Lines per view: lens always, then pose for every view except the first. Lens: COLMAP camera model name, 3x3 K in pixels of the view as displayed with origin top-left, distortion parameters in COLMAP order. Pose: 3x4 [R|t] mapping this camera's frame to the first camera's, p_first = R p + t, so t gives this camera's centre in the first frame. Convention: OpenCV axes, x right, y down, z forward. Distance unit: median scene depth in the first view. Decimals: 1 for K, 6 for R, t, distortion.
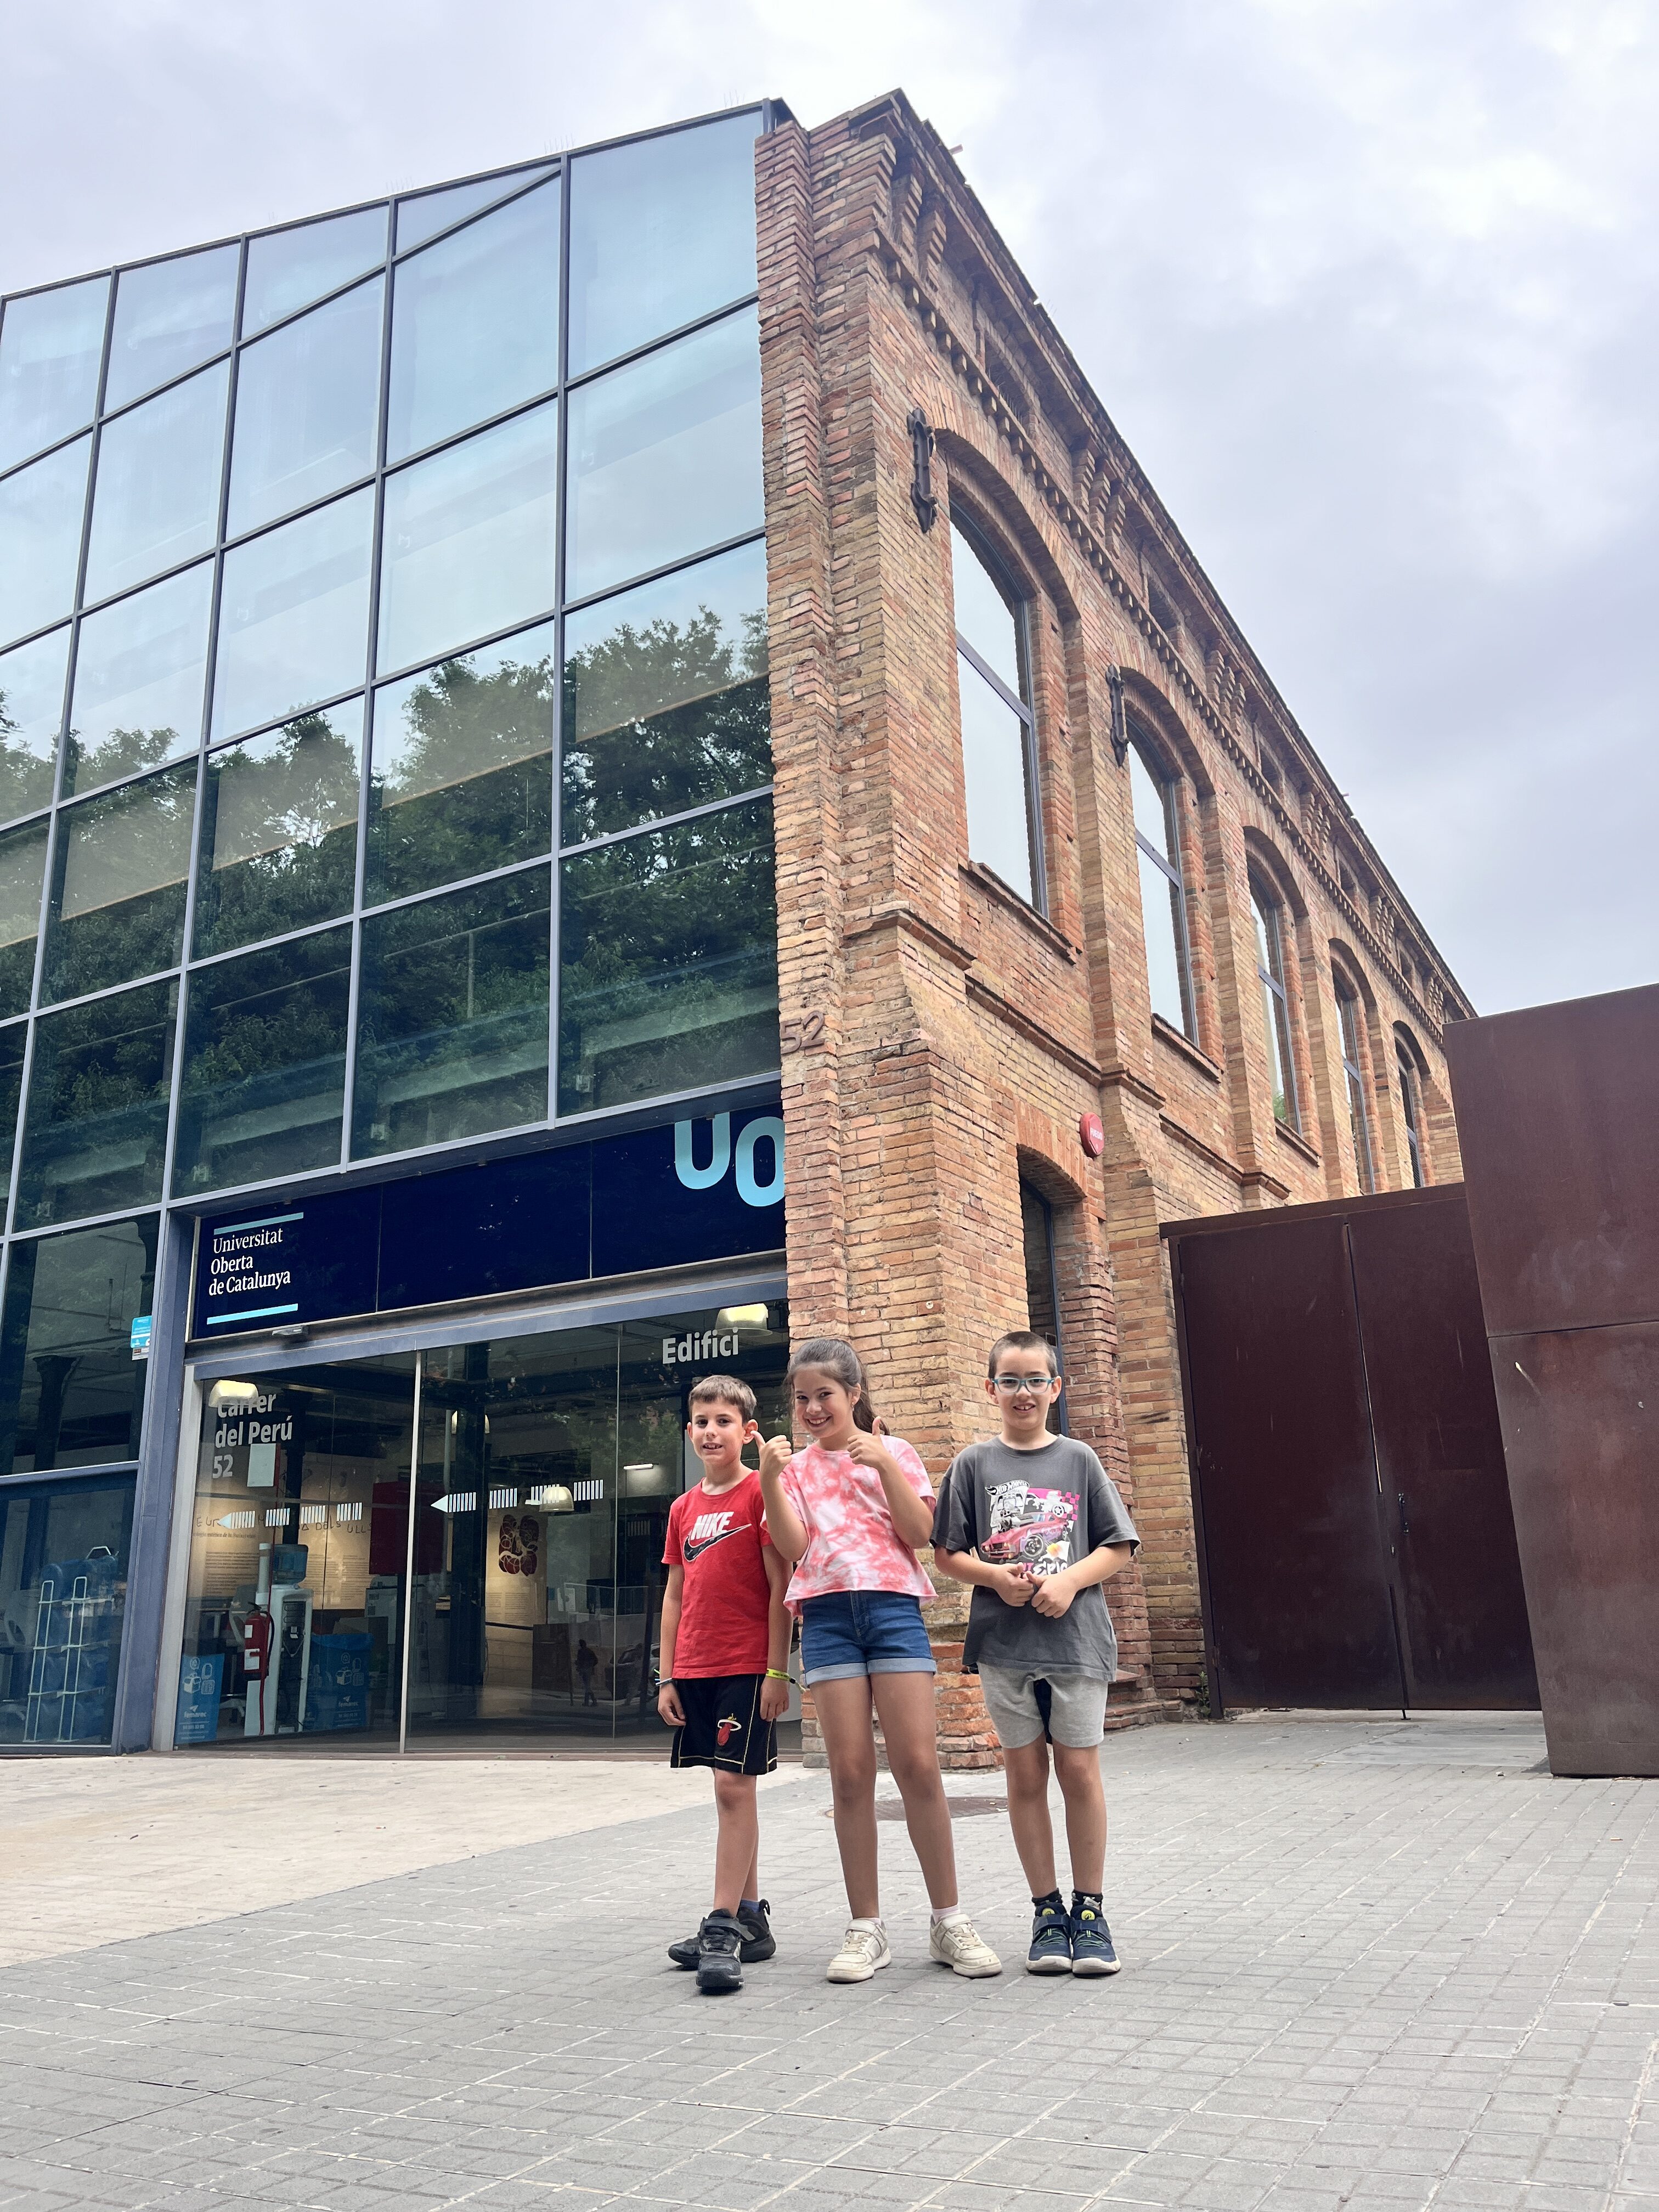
lens RADIAL K [[1692.7, 0, 829.5], [0, 1692.7, 1106.0], [0, 0, 1]] dist [0.127210, -0.216673]
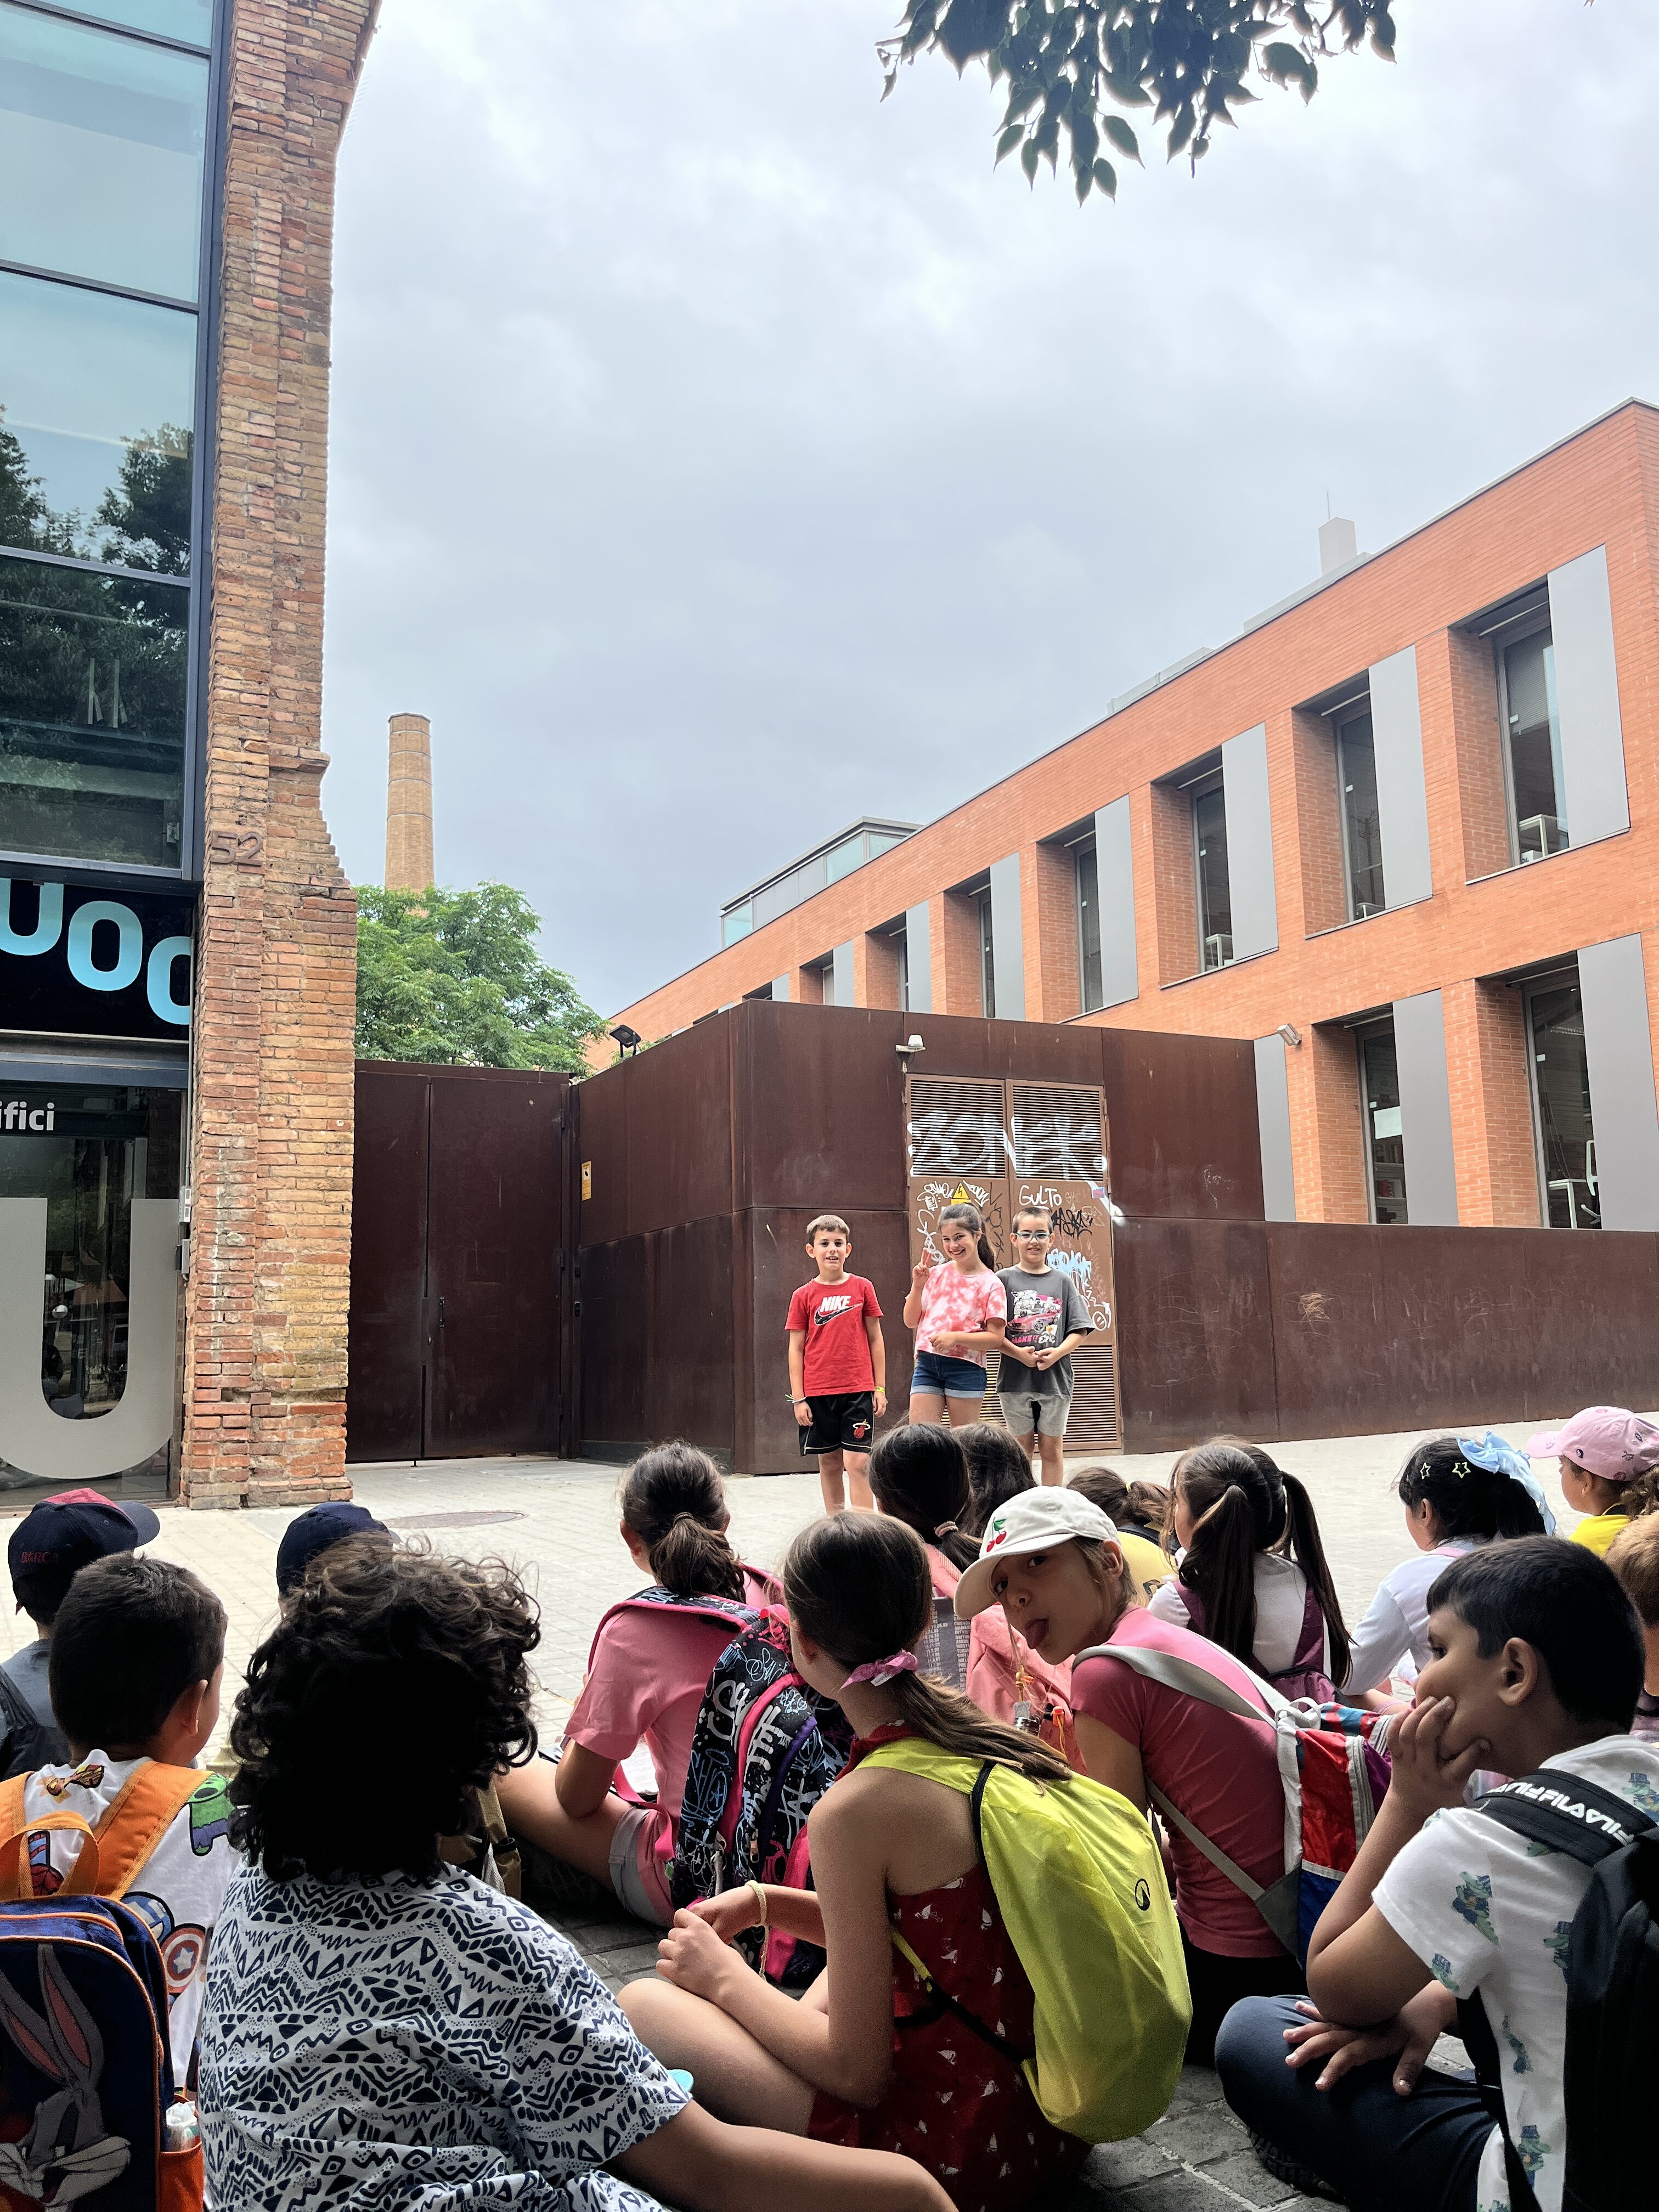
lens RADIAL K [[1692.7, 0, 829.5], [0, 1692.7, 1106.0], [0, 0, 1]] dist [0.127210, -0.216673]
pose [[0.547882, 0.151214, 0.822776, -0.699546], [-0.237729, 0.971122, -0.020175, 0.048692], [-0.802067, -0.184544, 0.568008, 0.069559]]
